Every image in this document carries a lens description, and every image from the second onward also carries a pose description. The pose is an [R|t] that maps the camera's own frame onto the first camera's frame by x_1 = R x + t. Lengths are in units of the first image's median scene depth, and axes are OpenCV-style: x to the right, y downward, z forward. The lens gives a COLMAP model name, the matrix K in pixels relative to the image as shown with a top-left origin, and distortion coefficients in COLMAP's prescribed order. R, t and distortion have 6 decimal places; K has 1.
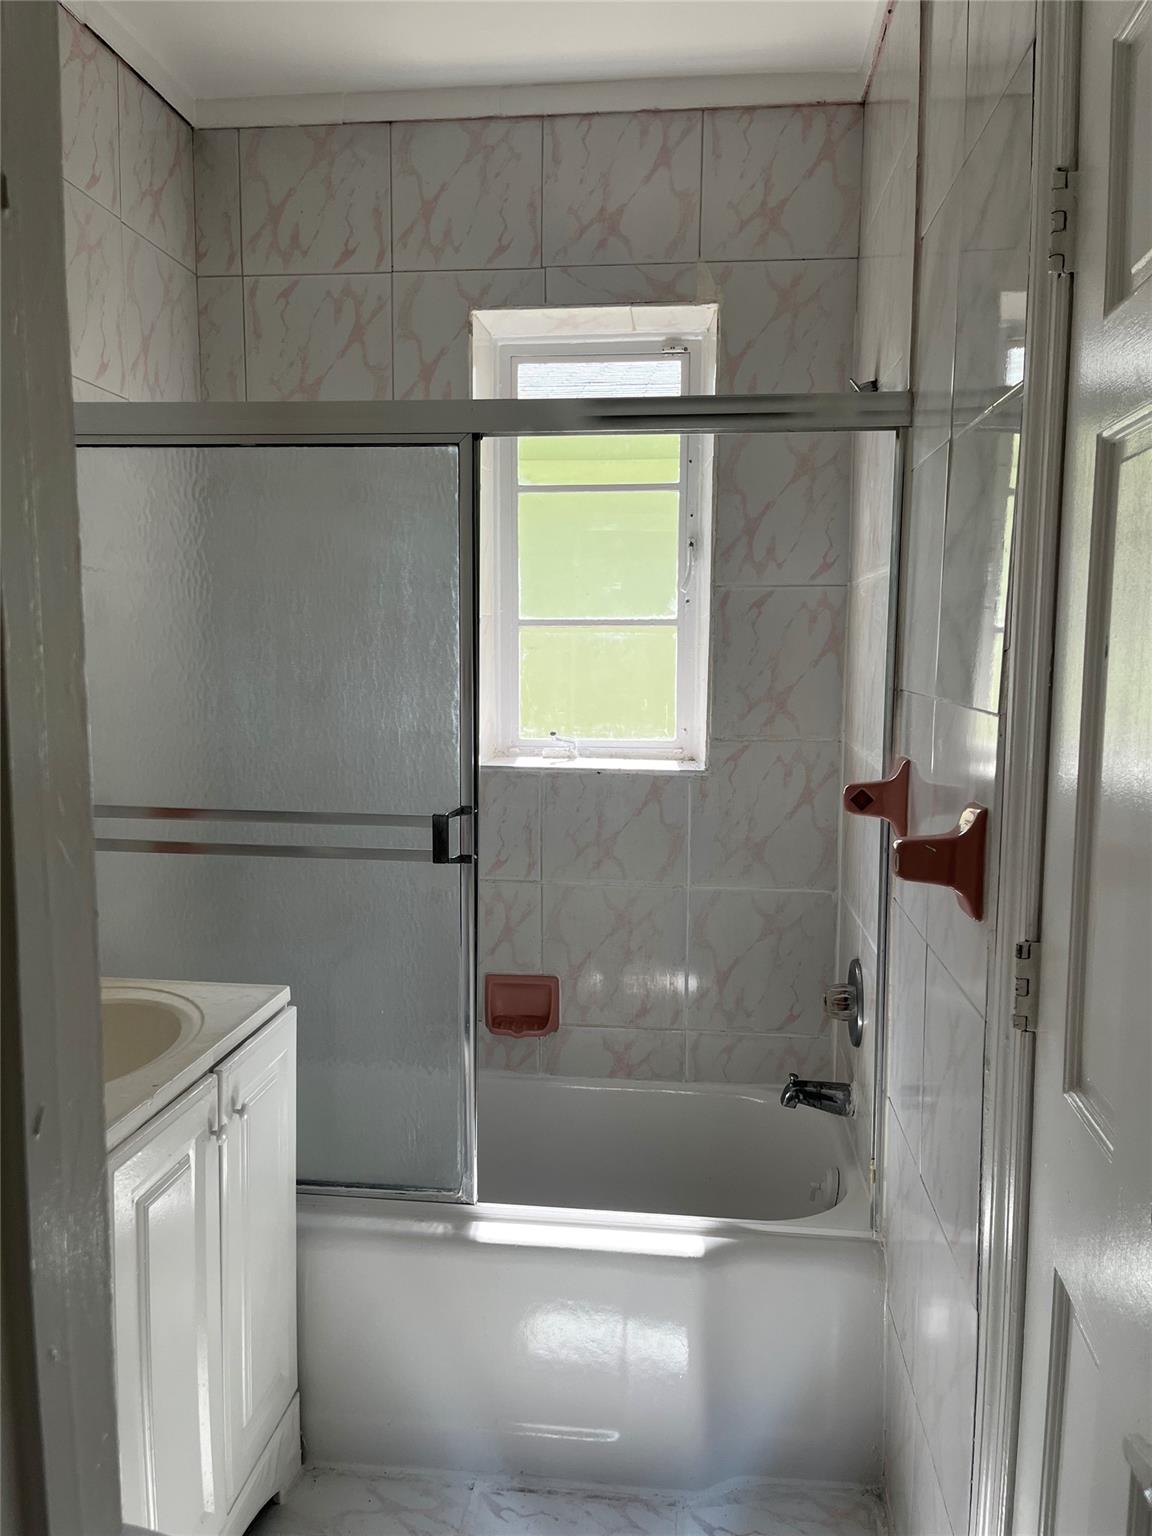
lens RADIAL K [[1171.8, 0, 572.0], [0, 1171.8, 768.8], [0, 0, 1]] dist [0.046054, -0.046712]
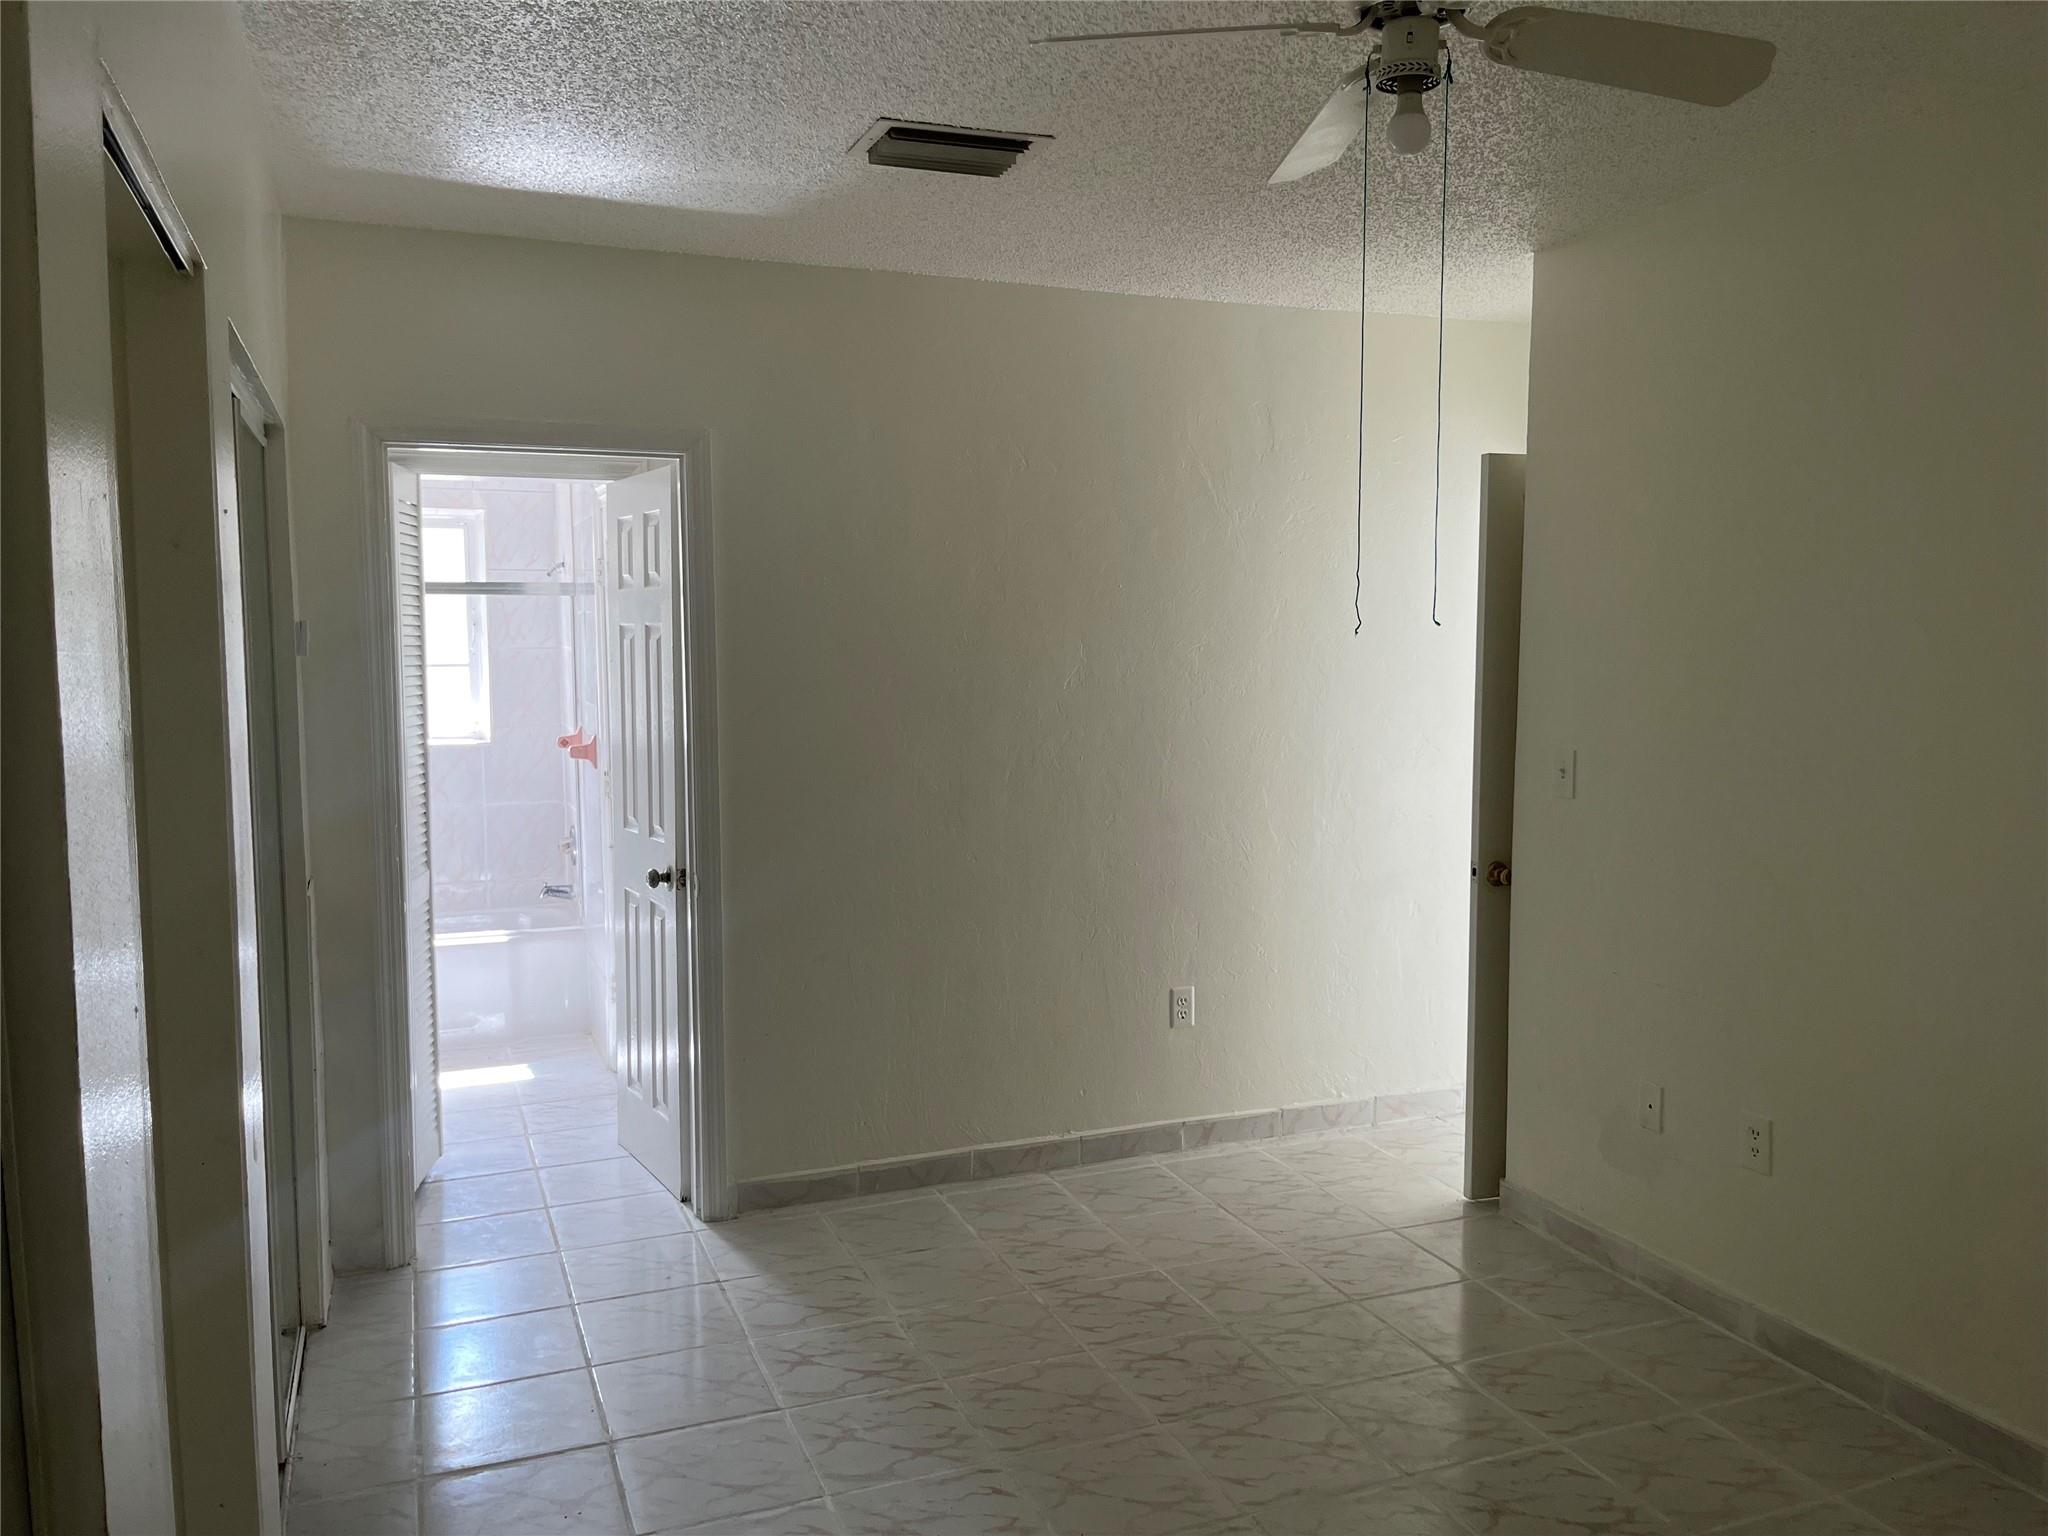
lens RADIAL K [[1562.4, 0, 1019.3], [0, 1562.4, 769.9], [0, 0, 1]] dist [0.046054, -0.046712]
pose [[0.886830, -0.048559, 0.459537, -0.342230], [0.058332, 0.998272, -0.007084, 0.129271], [-0.458399, 0.033088, 0.888130, -1.903919]]
